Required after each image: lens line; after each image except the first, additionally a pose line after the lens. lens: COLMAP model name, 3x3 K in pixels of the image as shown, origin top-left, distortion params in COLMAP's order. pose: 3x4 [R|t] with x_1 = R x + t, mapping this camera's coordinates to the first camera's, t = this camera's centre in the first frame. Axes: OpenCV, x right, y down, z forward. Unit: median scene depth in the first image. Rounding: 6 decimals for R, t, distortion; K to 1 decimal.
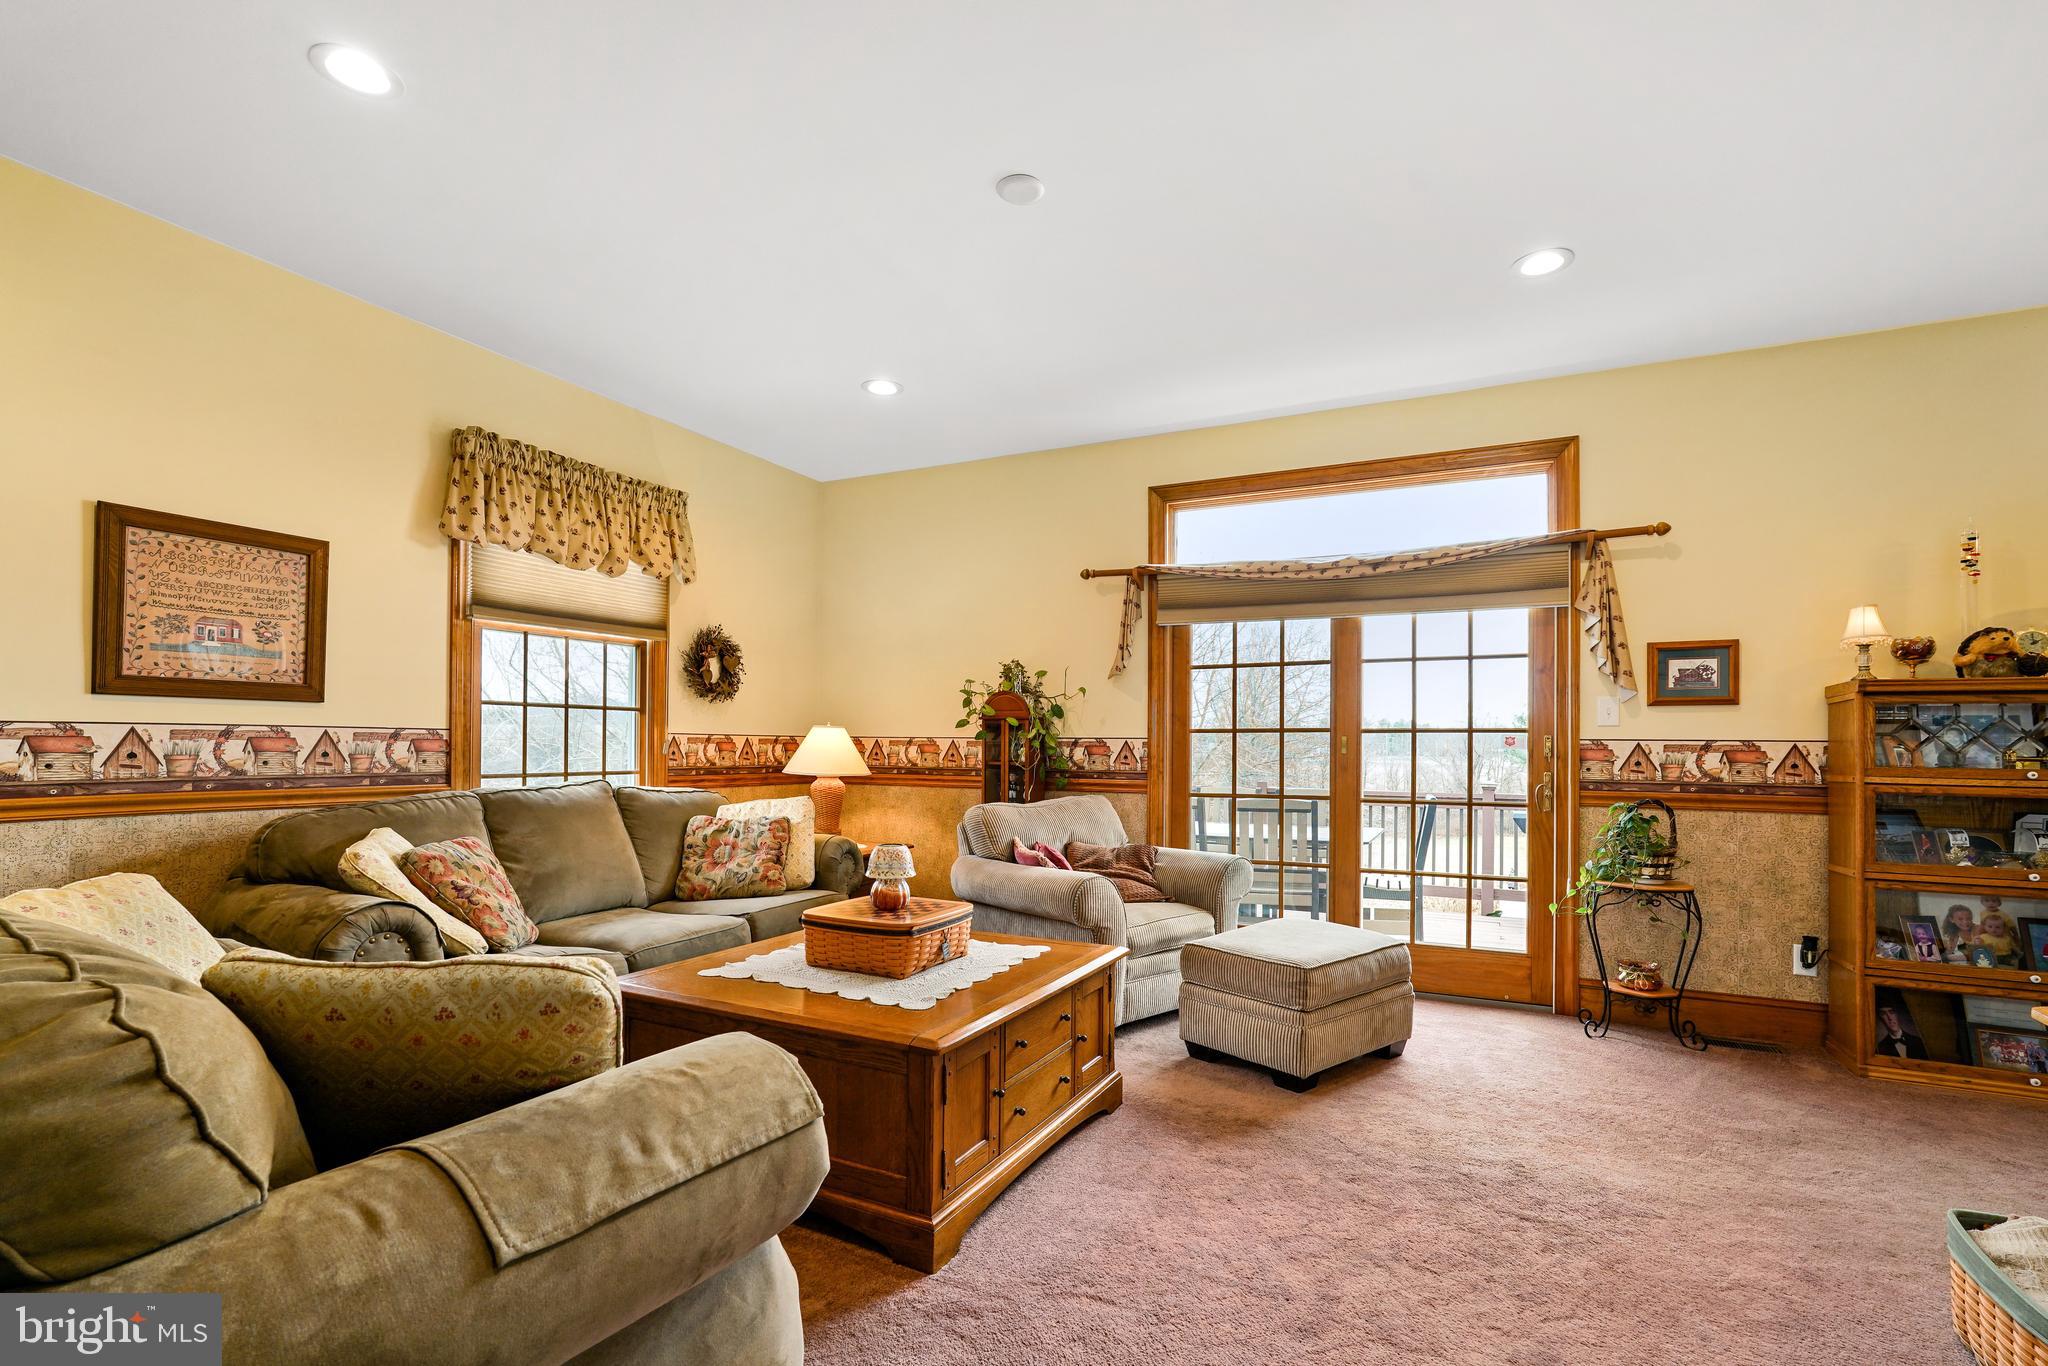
lens RADIAL K [[950.2, 0, 1023.6], [0, 950.2, 738.1], [0, 0, 1]] dist [0.000204, -0.000003]
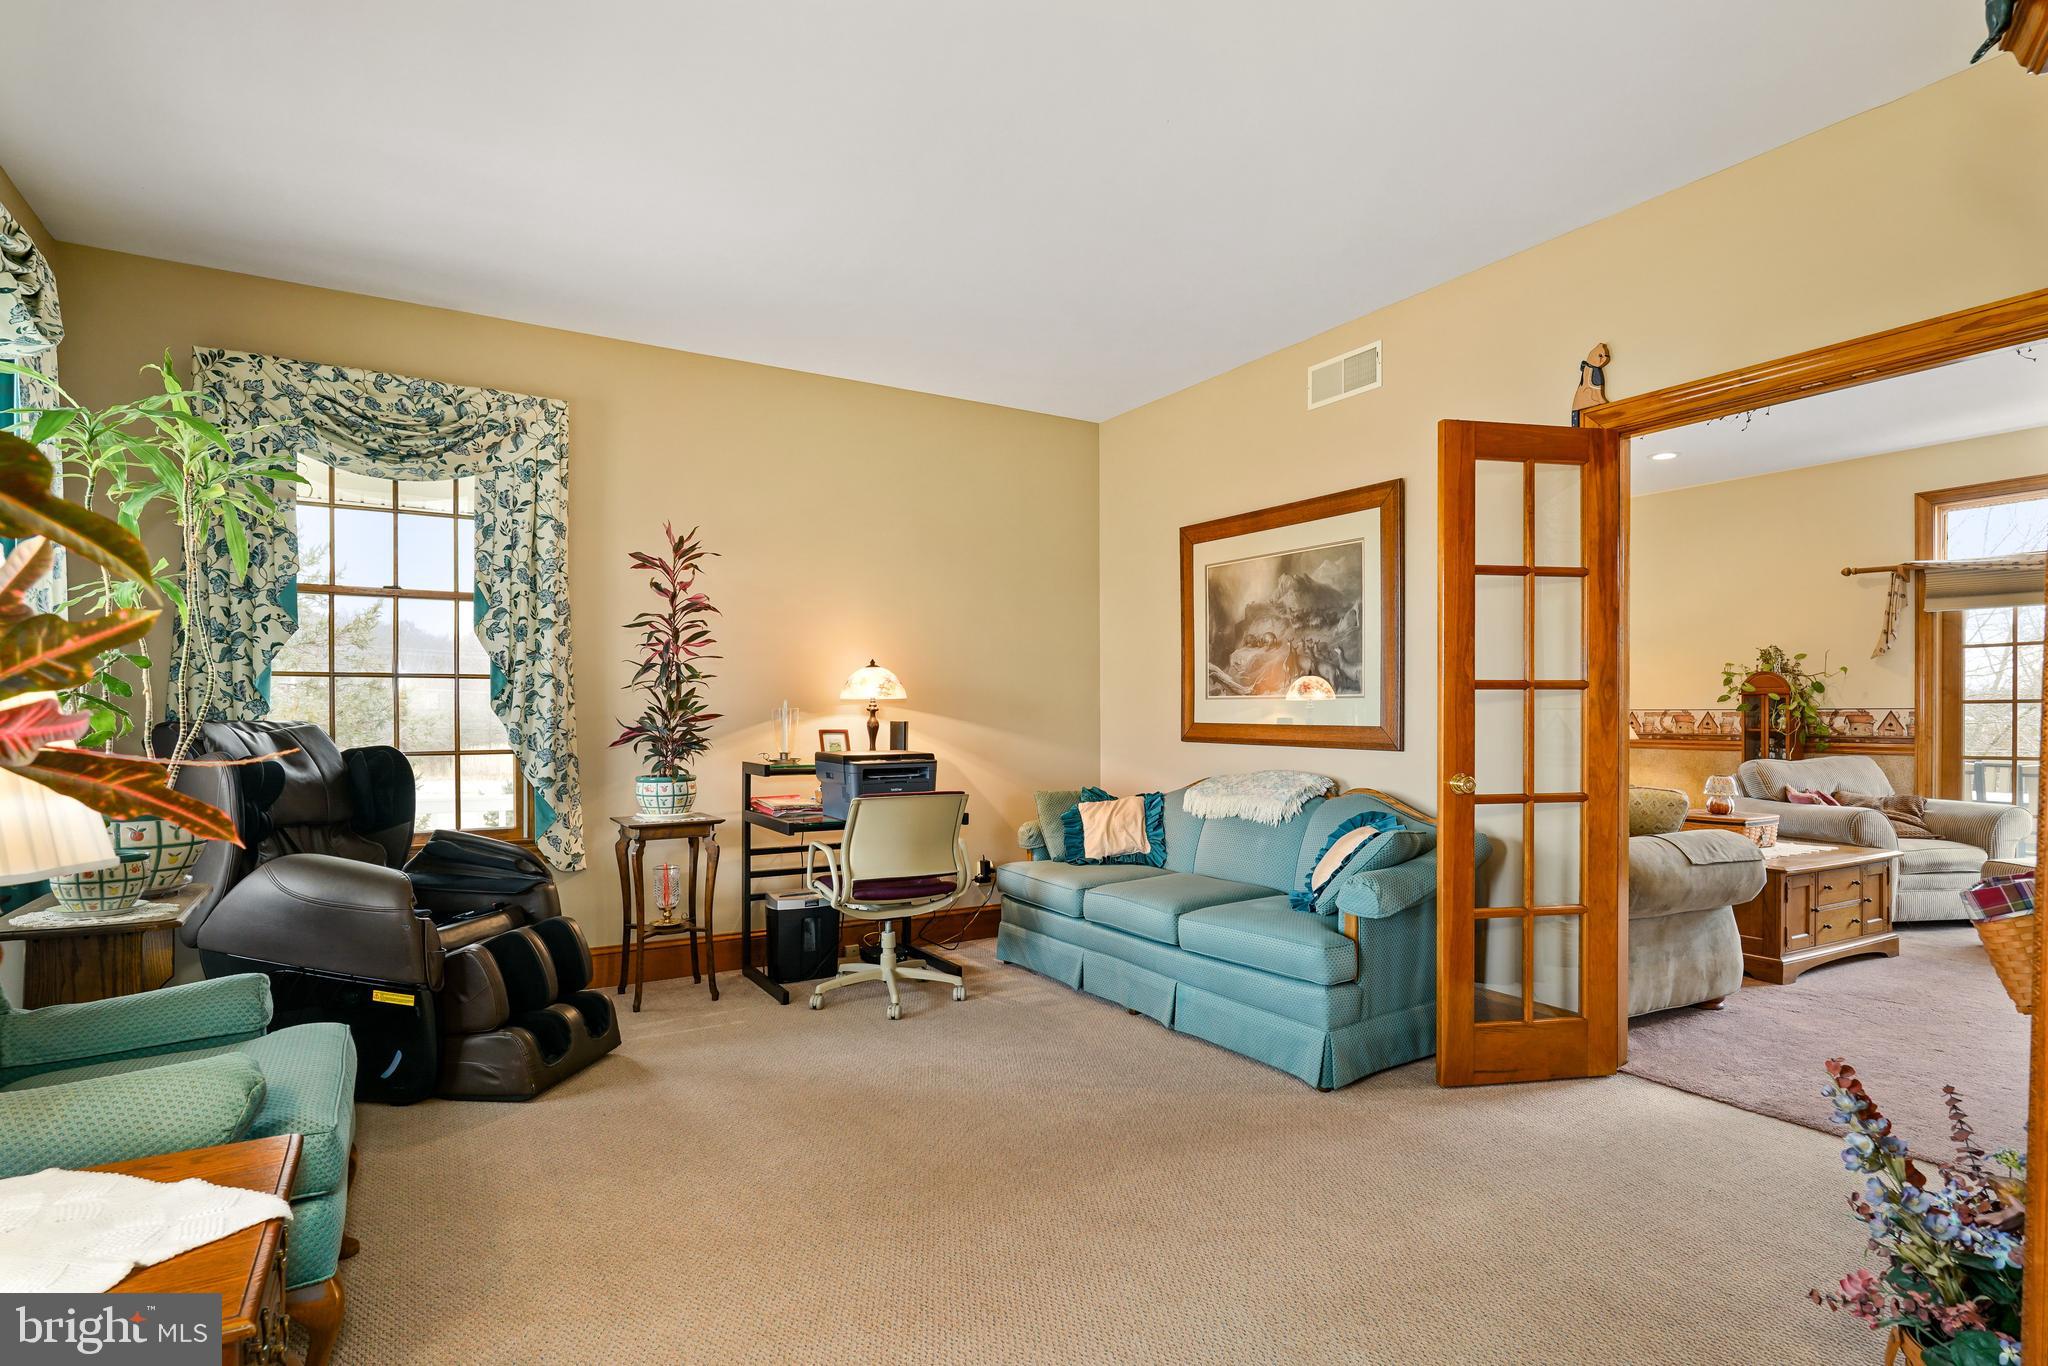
lens RADIAL K [[1045.2, 0, 1024.4], [0, 1045.2, 721.4], [0, 0, 1]] dist [-0.000615, 0.000564]
pose [[0.843677, -0.005914, -0.536818, -0.104632], [0.011458, 0.999910, 0.006991, -0.005335], [0.536729, -0.012049, 0.843669, -0.679285]]
